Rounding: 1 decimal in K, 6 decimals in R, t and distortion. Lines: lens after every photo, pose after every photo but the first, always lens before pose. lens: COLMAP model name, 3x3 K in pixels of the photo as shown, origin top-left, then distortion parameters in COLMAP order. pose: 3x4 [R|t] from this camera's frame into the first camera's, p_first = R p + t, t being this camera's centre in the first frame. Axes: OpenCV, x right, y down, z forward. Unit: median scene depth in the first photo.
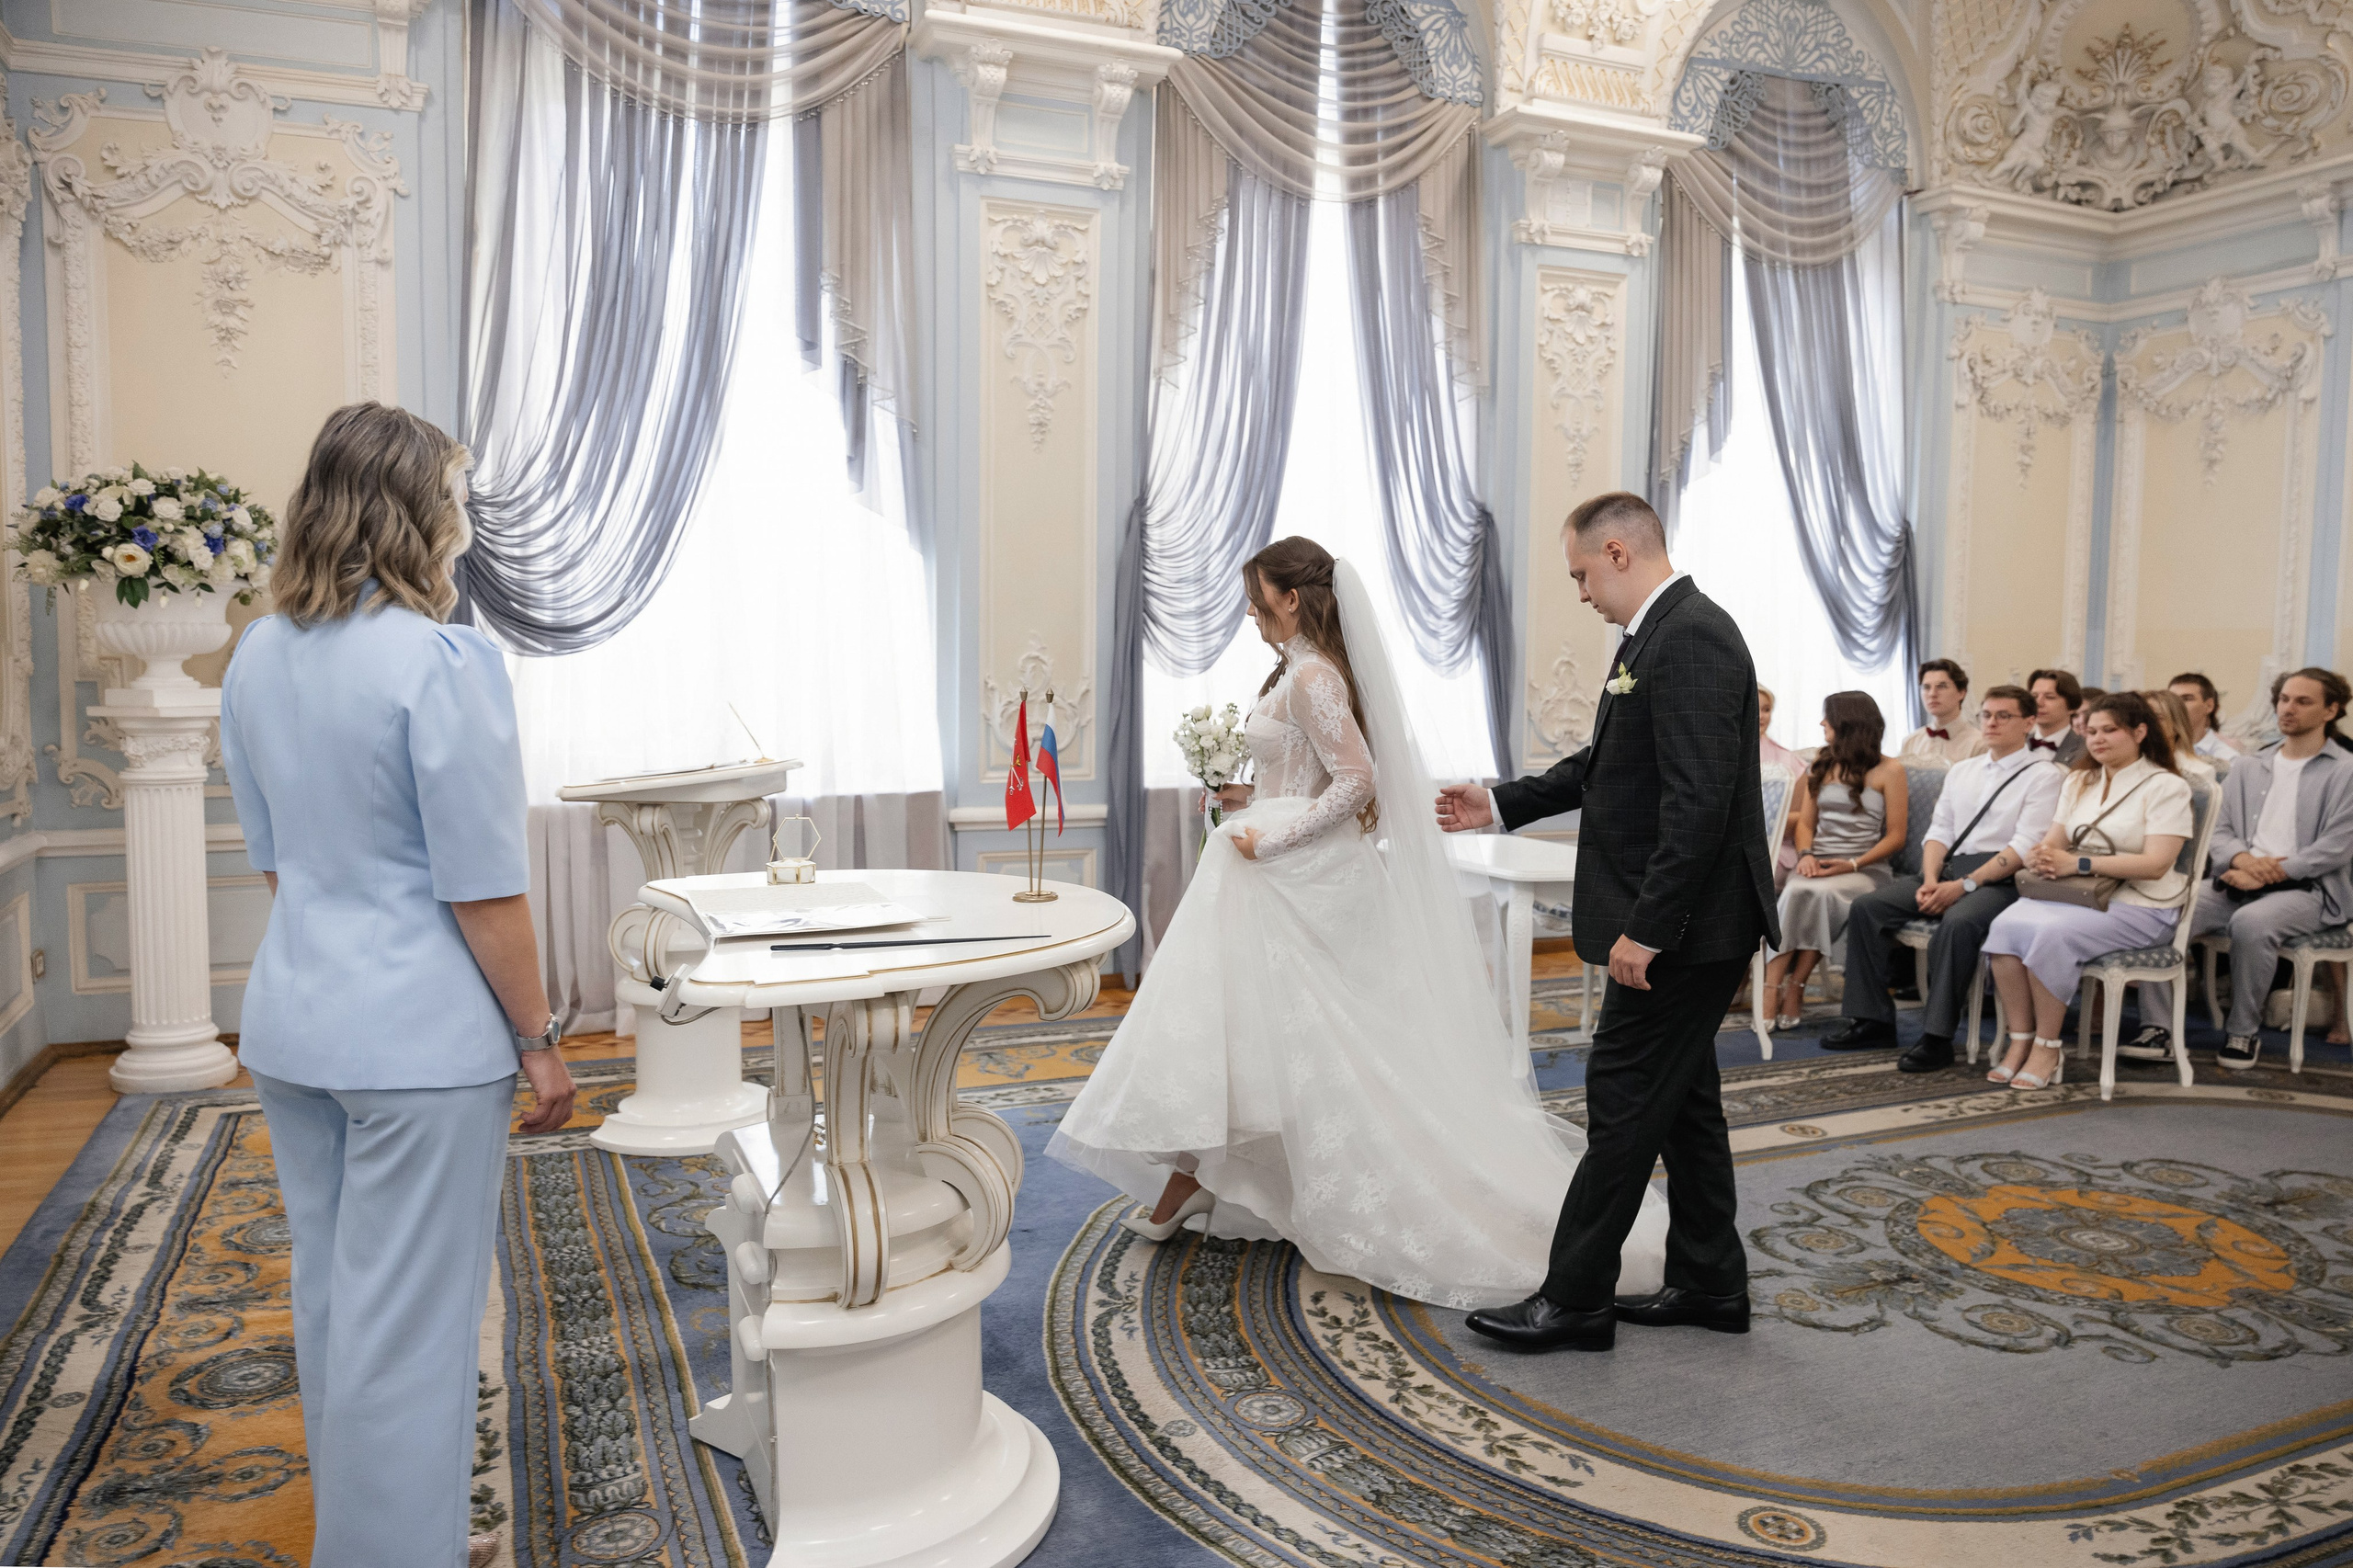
lens RADIAL K [[1673.4, 0, 1195.2], [0, 1673.4, 790.6], [0, 0, 1]] dist [-0.020005, -0.009805]
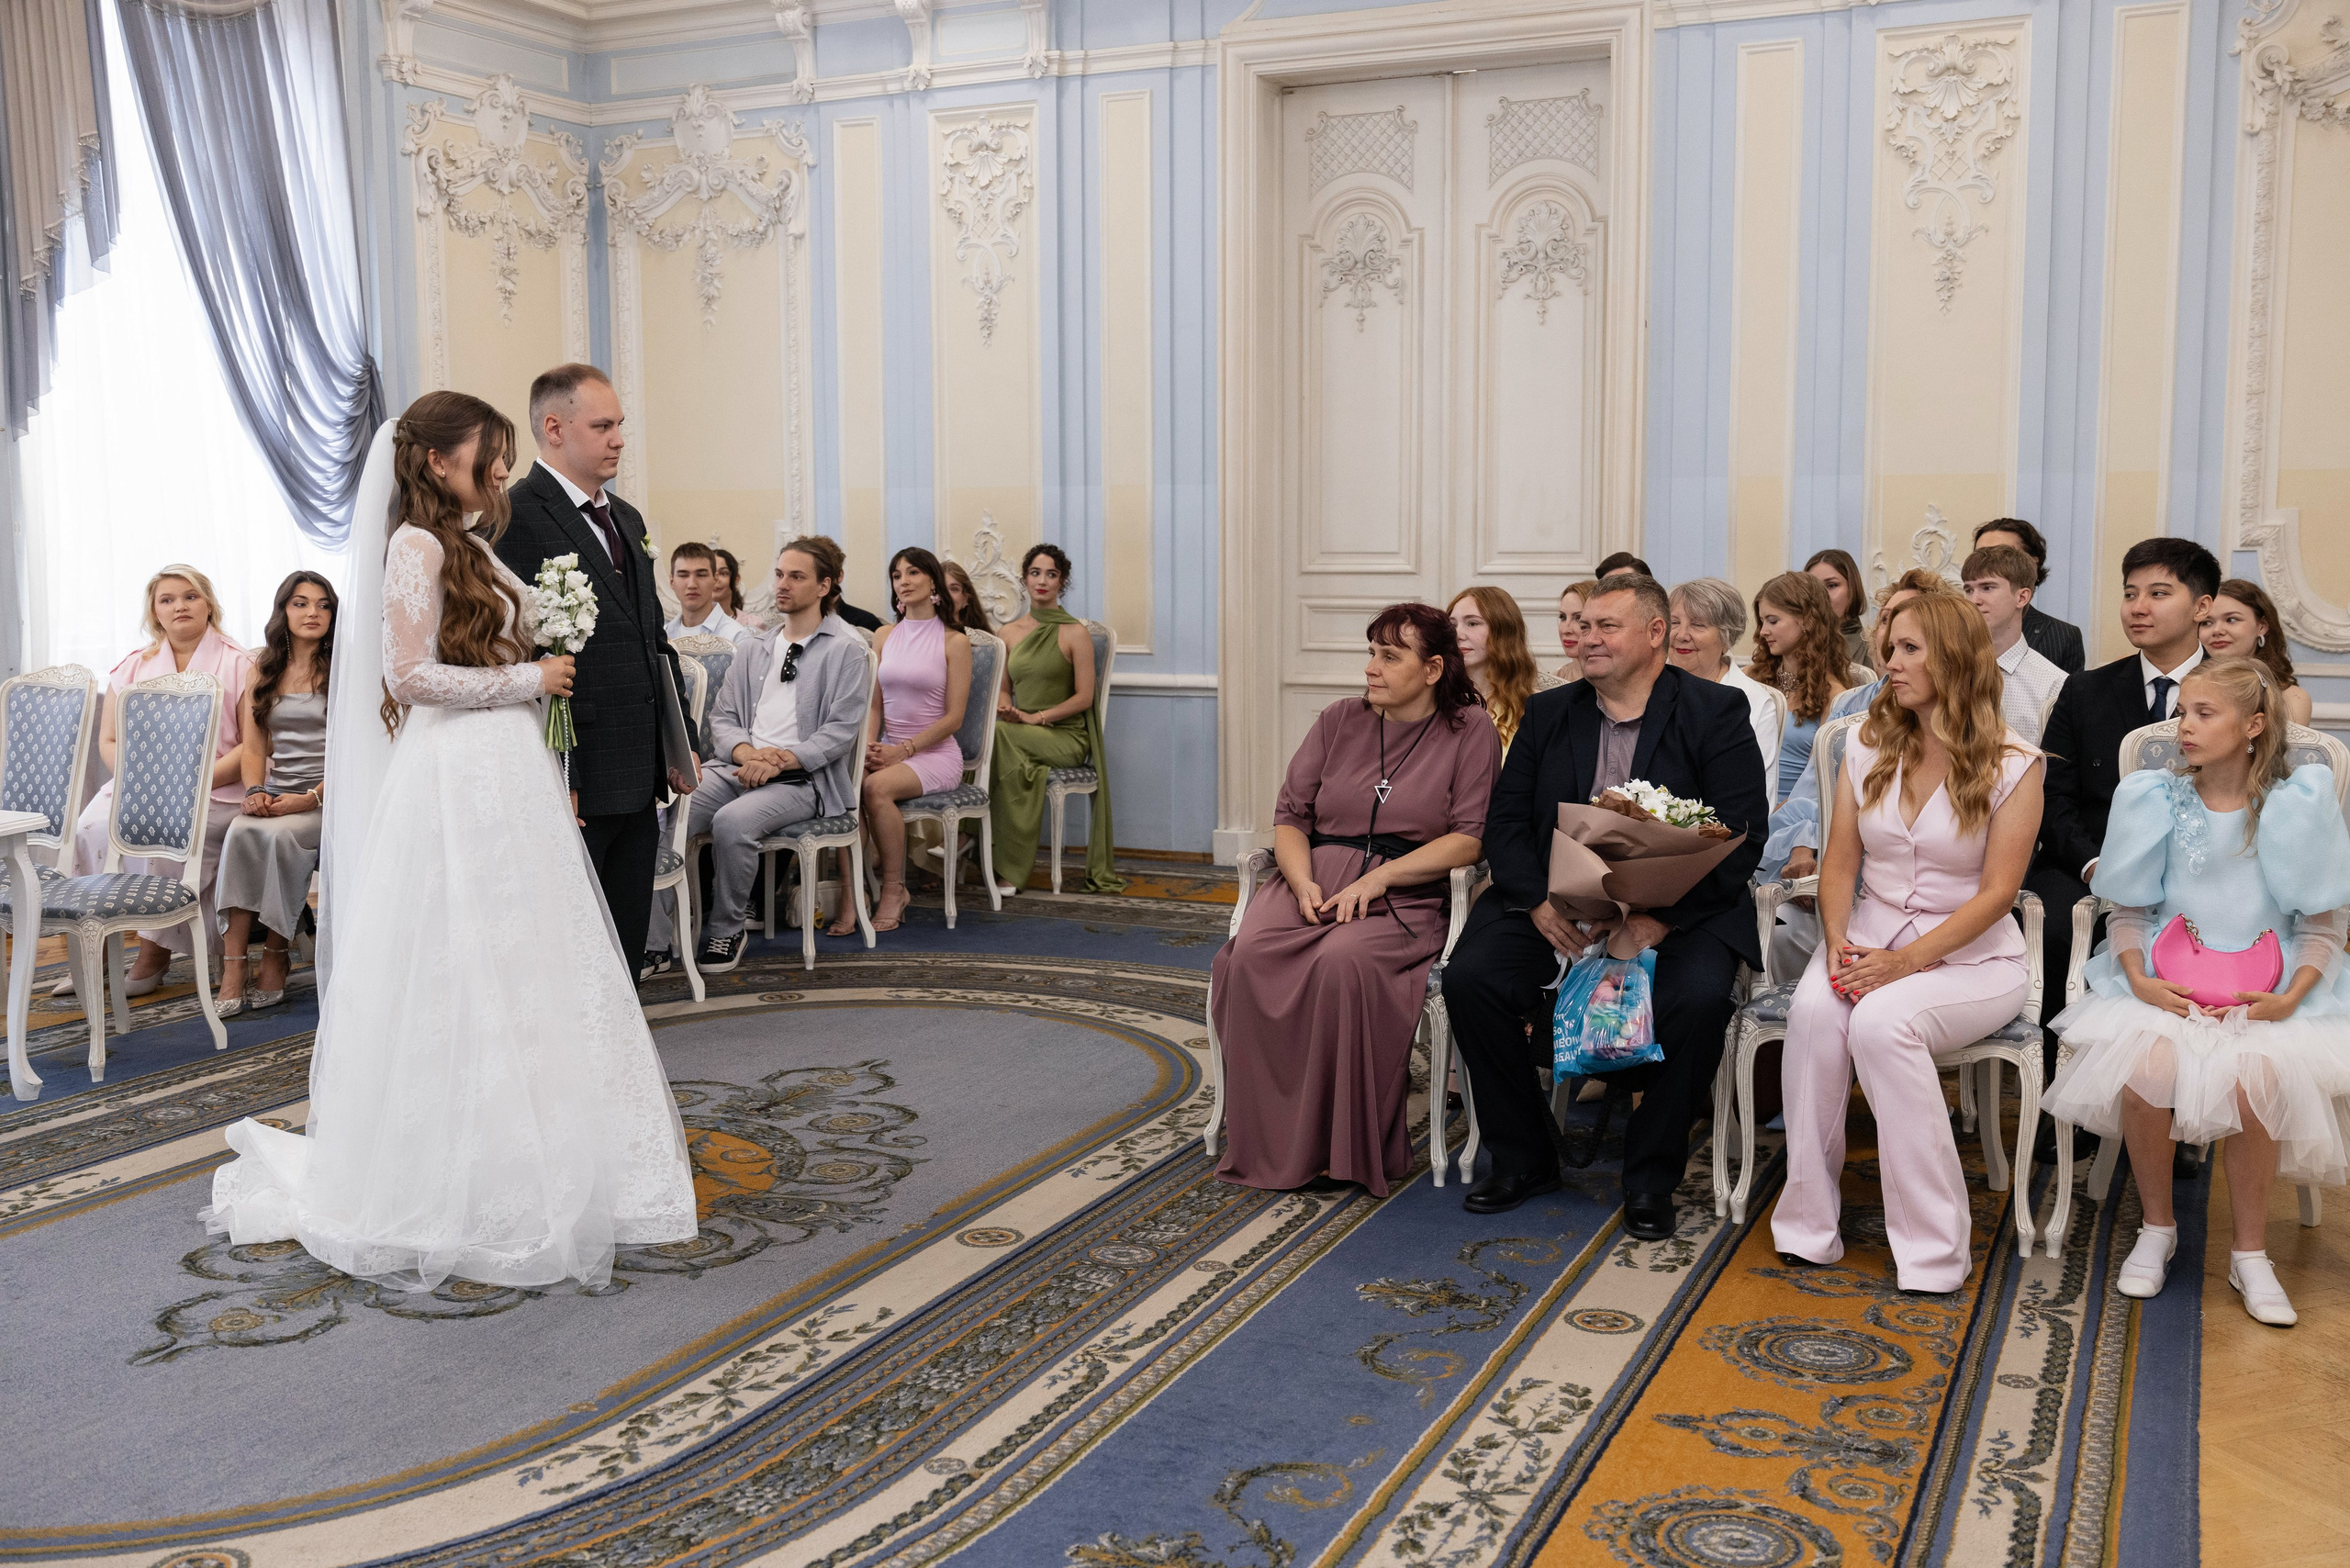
lens RADIAL K [[2228.2, 0, 1184.6], [0, 2228.2, 794.1], [0, 0, 1]] dist [-0.012369, 0.000000]
pose [[0.752628, -0.093578, 0.651762, 0.010099], [0.066072, 0.995587, 0.066646, 0.001492], [-0.655122, -0.007096, 0.755489, -0.068379]]
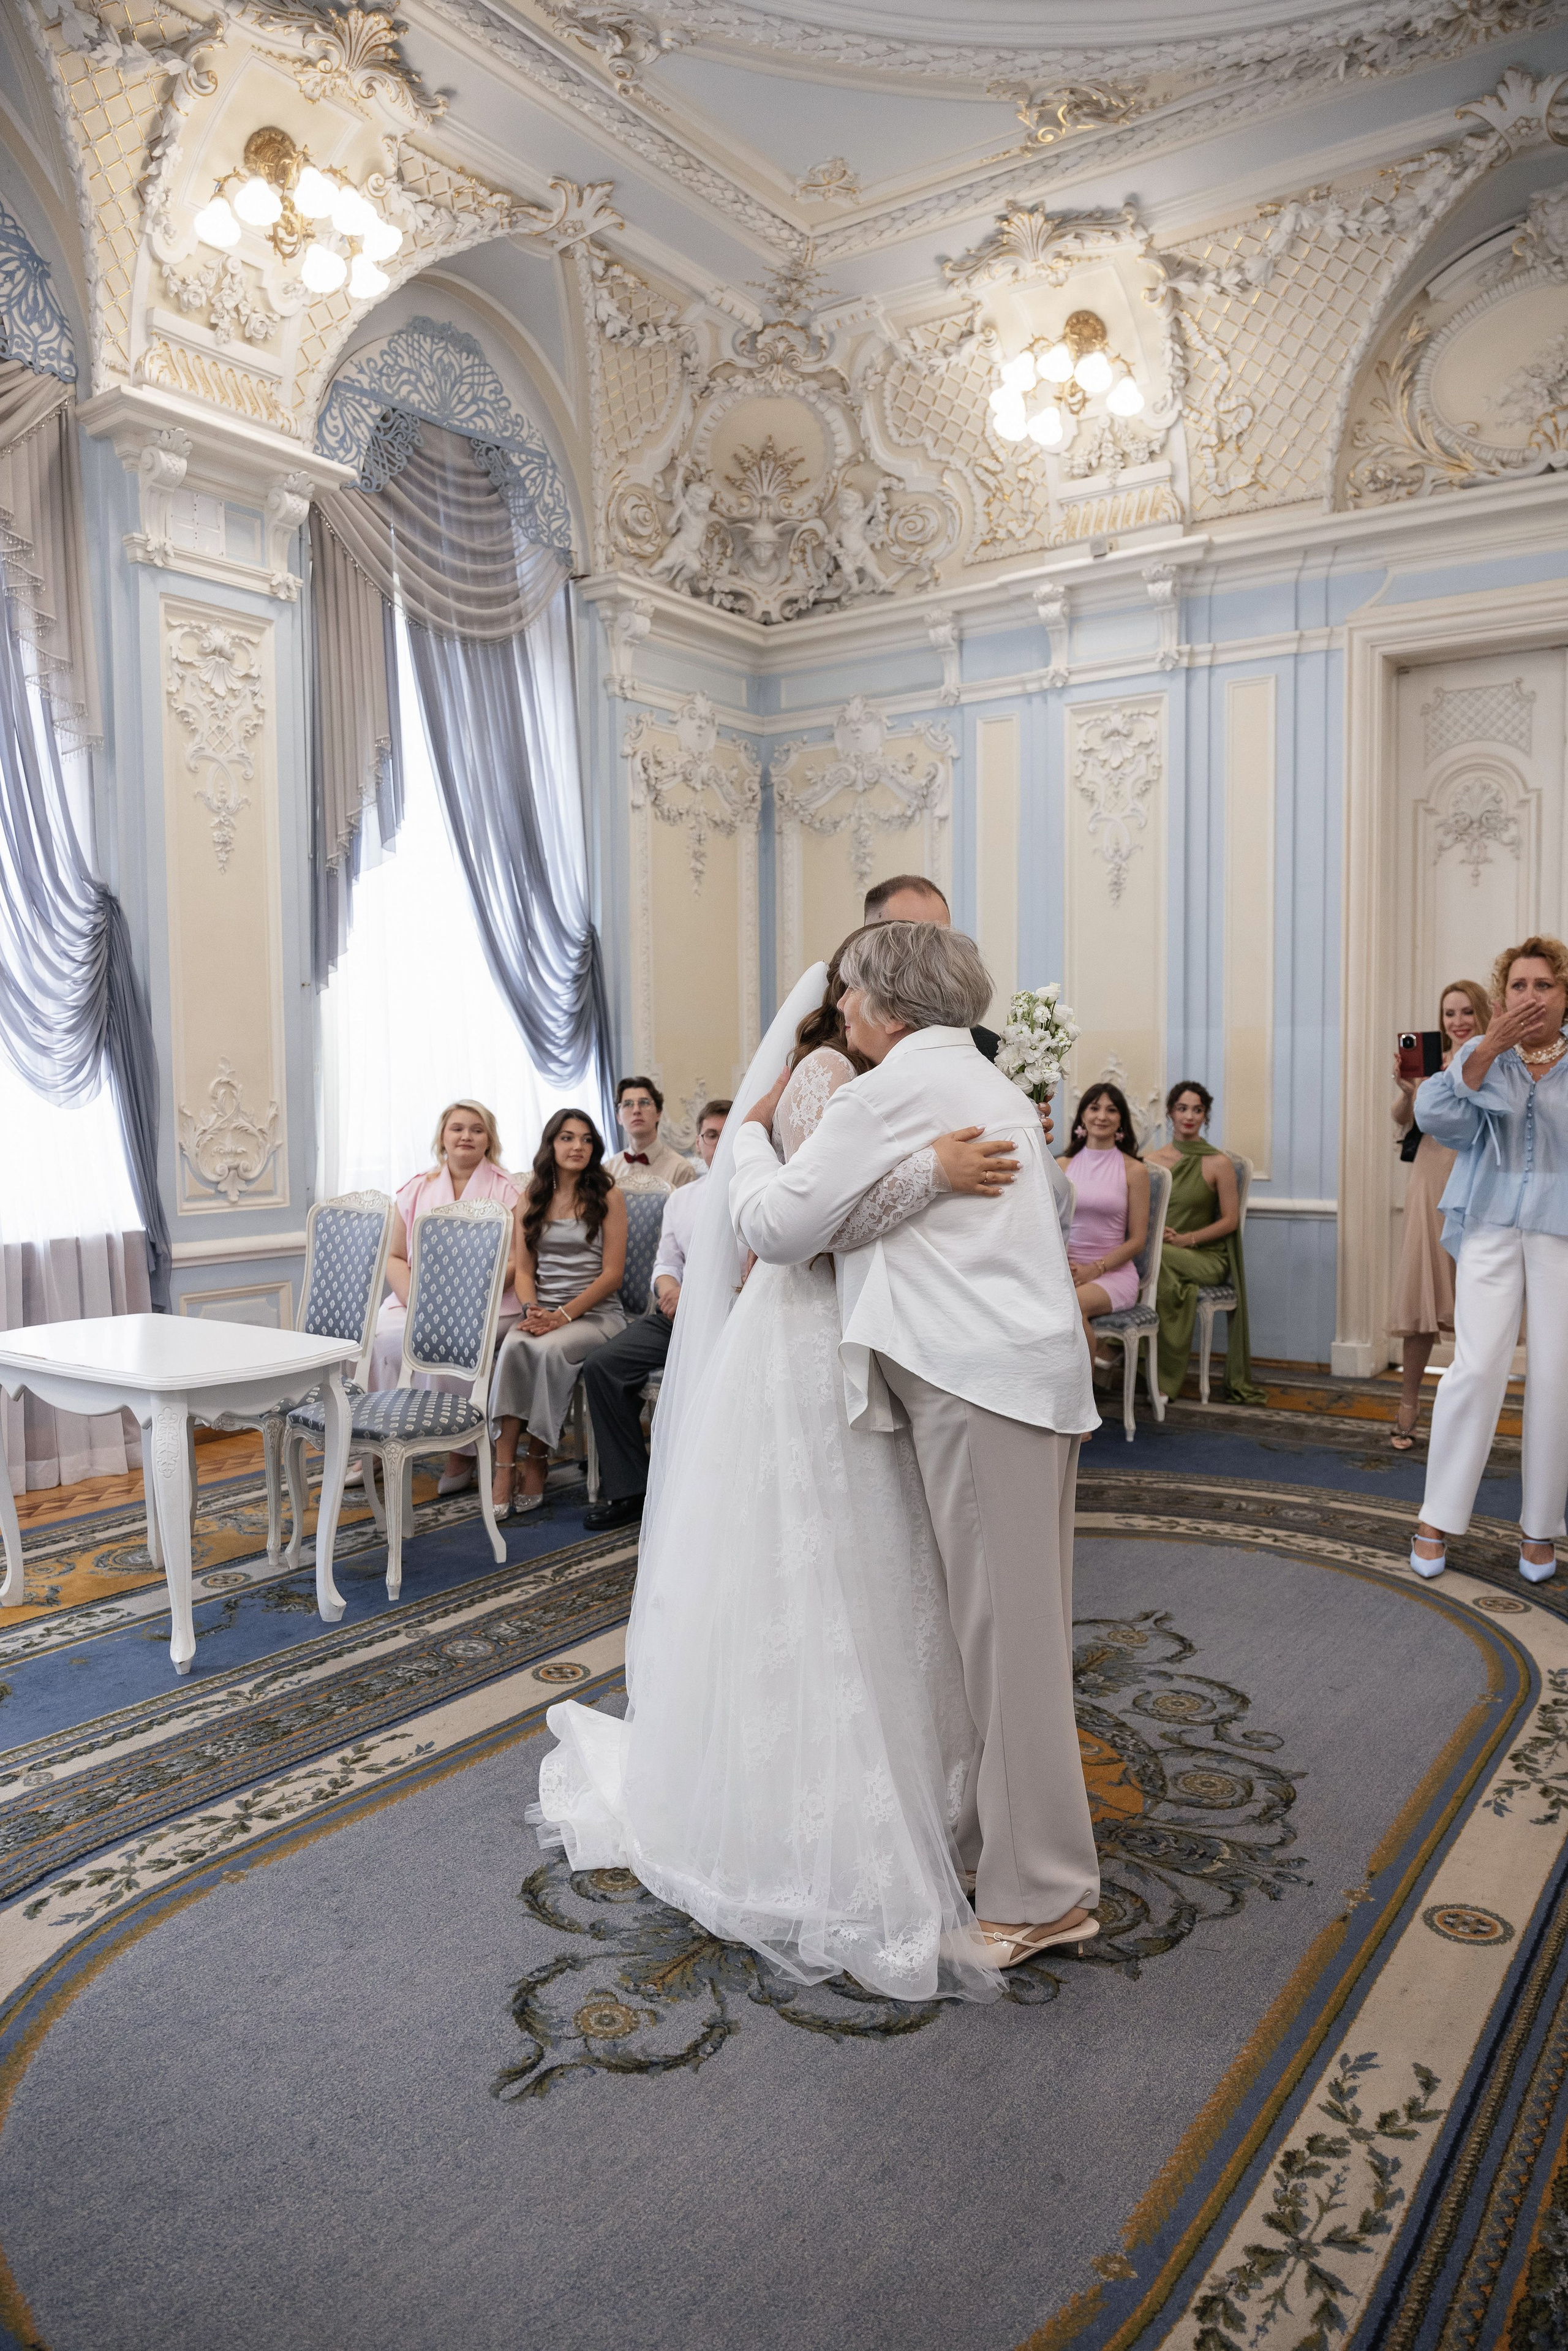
lens RADIAL K [[1614.0, 0, 795.0], [0, 1614.0, 1179.2], [0, 0, 1]] dist [-0.018733, -0.015241]
pose [[0.853581, -0.053403, 0.518216, 0.051263], [0.060559, 0.998160, 0.003112, -0.015890], [-0.517429, 0.028726, 0.855244, 0.187936]]
